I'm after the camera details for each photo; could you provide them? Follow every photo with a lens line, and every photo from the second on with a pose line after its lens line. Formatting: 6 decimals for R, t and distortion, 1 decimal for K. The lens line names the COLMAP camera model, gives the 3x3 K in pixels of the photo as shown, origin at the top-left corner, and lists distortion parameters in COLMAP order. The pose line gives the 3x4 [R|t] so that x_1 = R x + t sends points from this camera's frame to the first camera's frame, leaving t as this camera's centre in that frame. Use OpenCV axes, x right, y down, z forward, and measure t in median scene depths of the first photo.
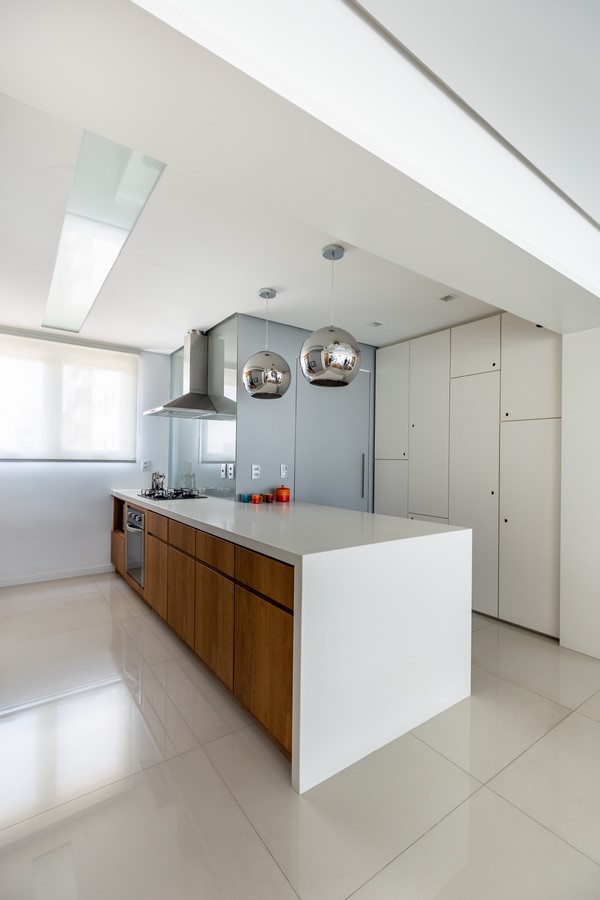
lens RADIAL K [[408.7, 0, 304.1], [0, 408.7, 452.4], [0, 0, 1]] dist [0.003163, -0.000307]
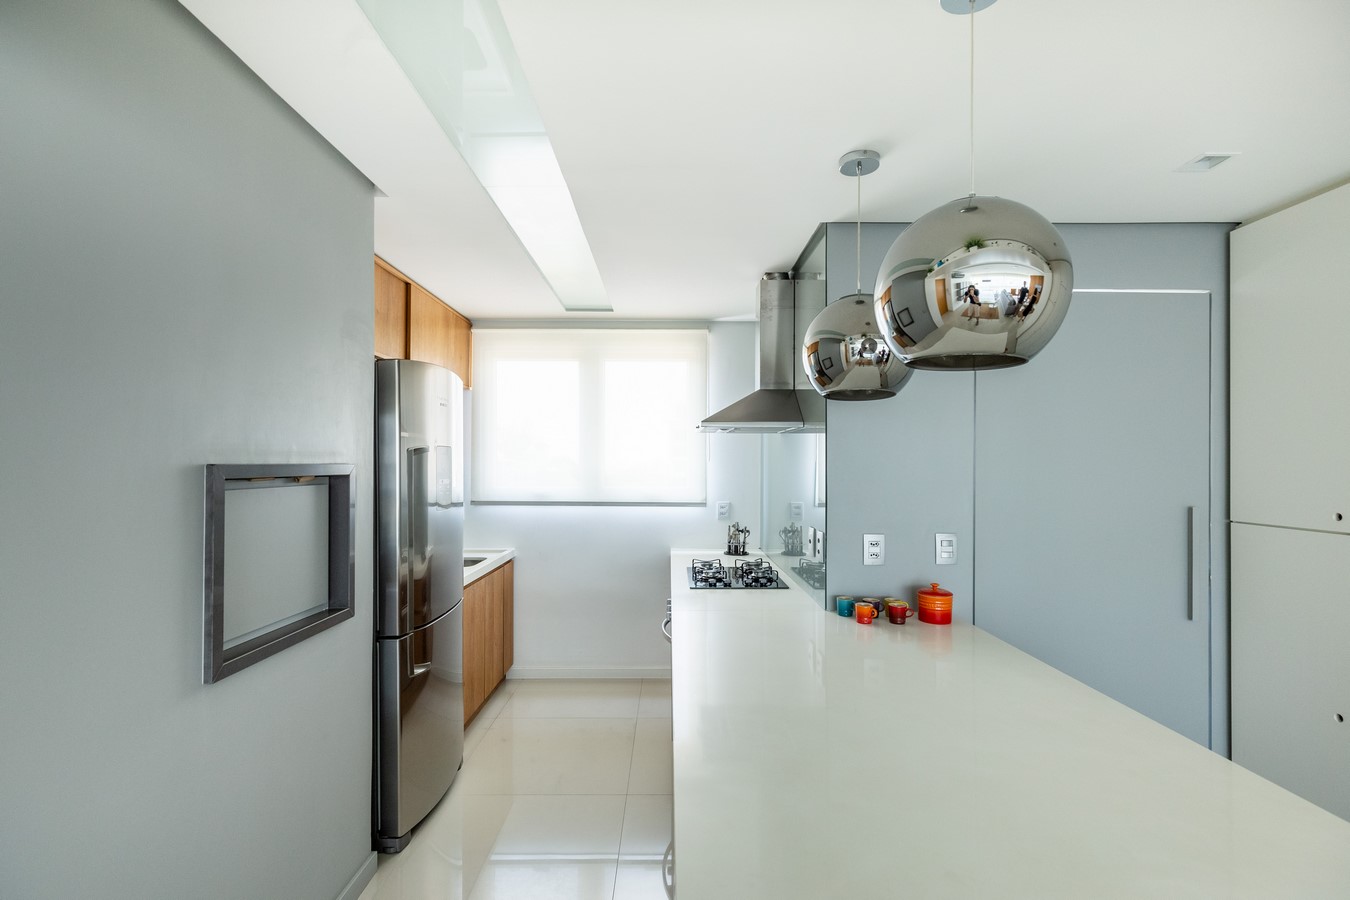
lens RADIAL K [[613.0, 0, 668.2], [0, 613.0, 456.5], [0, 0, 1]] dist [0.003163, -0.000307]
pose [[0.807352, -0.014882, -0.589883, 0.109845], [0.017066, 0.999853, -0.001868, -0.062444], [0.589823, -0.008559, 0.807487, 0.288037]]
